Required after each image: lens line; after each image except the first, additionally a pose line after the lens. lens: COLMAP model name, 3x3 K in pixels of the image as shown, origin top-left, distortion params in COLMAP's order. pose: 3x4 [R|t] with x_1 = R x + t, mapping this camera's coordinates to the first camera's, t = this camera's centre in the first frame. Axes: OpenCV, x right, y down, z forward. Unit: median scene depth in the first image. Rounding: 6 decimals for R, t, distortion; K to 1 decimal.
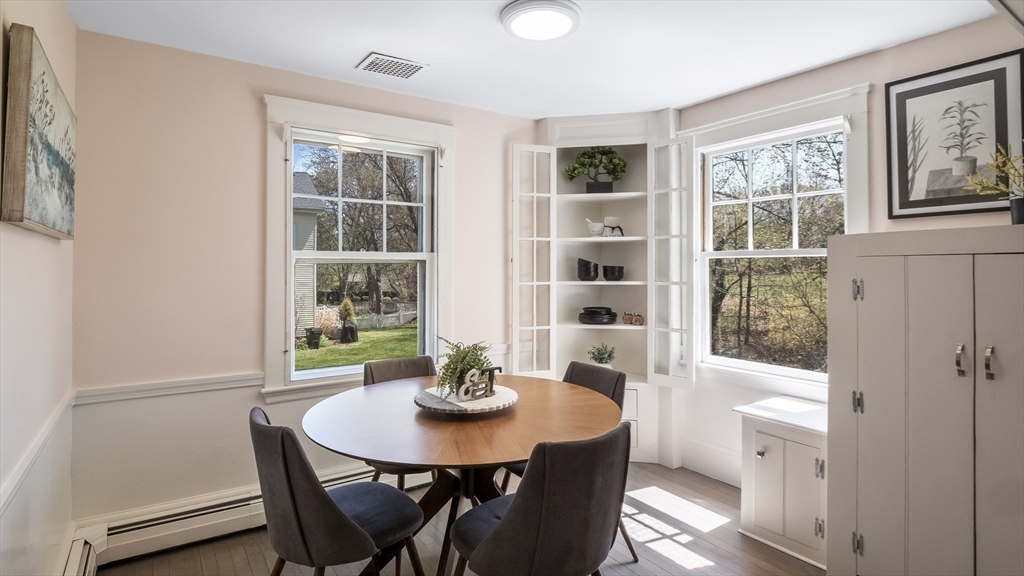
lens RADIAL K [[517.7, 0, 513.5], [0, 517.7, 262.5], [0, 0, 1]] dist [0.002819, -0.010435]
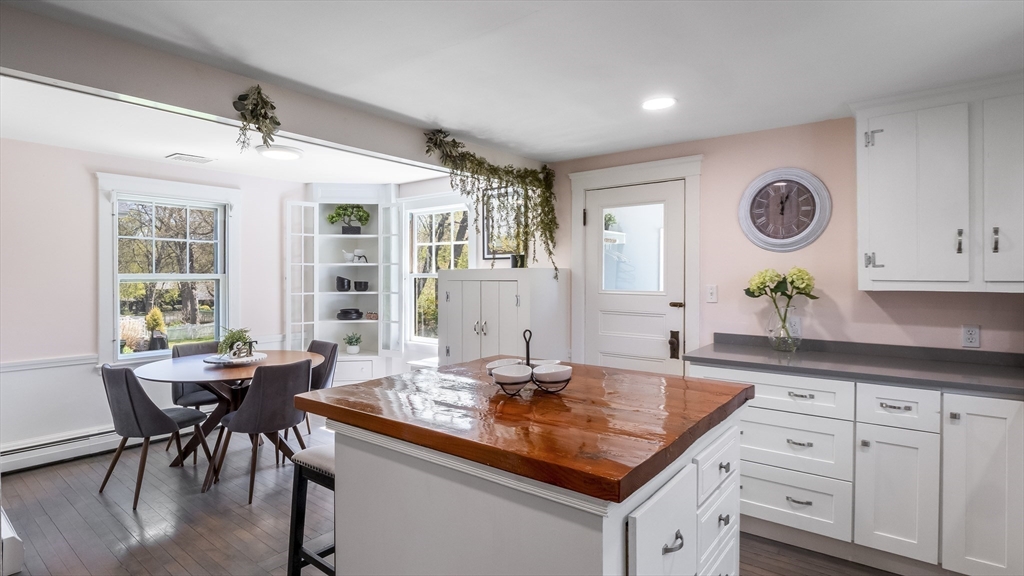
lens RADIAL K [[509.3, 0, 511.1], [0, 509.3, 279.1], [0, 0, 1]] dist [0.001092, -0.011378]
pose [[0.955021, -0.000175, 0.296538, 0.188800], [-0.005805, 0.999797, 0.019286, -0.035887], [-0.296481, -0.020140, 0.954826, -0.619192]]
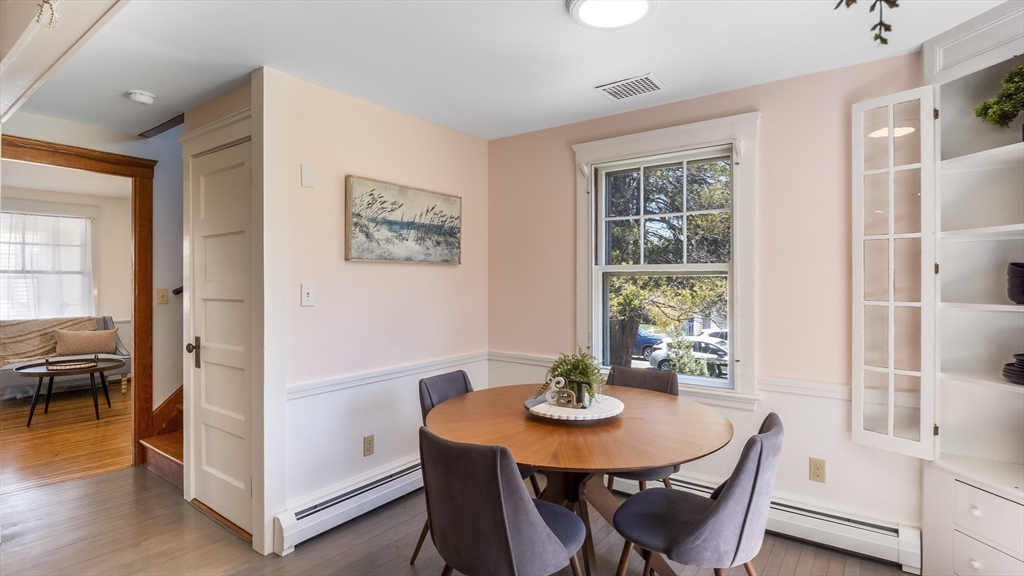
lens RADIAL K [[509.3, 0, 511.1], [0, 509.3, 279.1], [0, 0, 1]] dist [0.001092, -0.011378]
pose [[0.318120, 0.001868, -0.948049, 0.523762], [0.008899, 0.999948, 0.004956, 0.000635], [0.948009, -0.010014, 0.318087, 0.348742]]
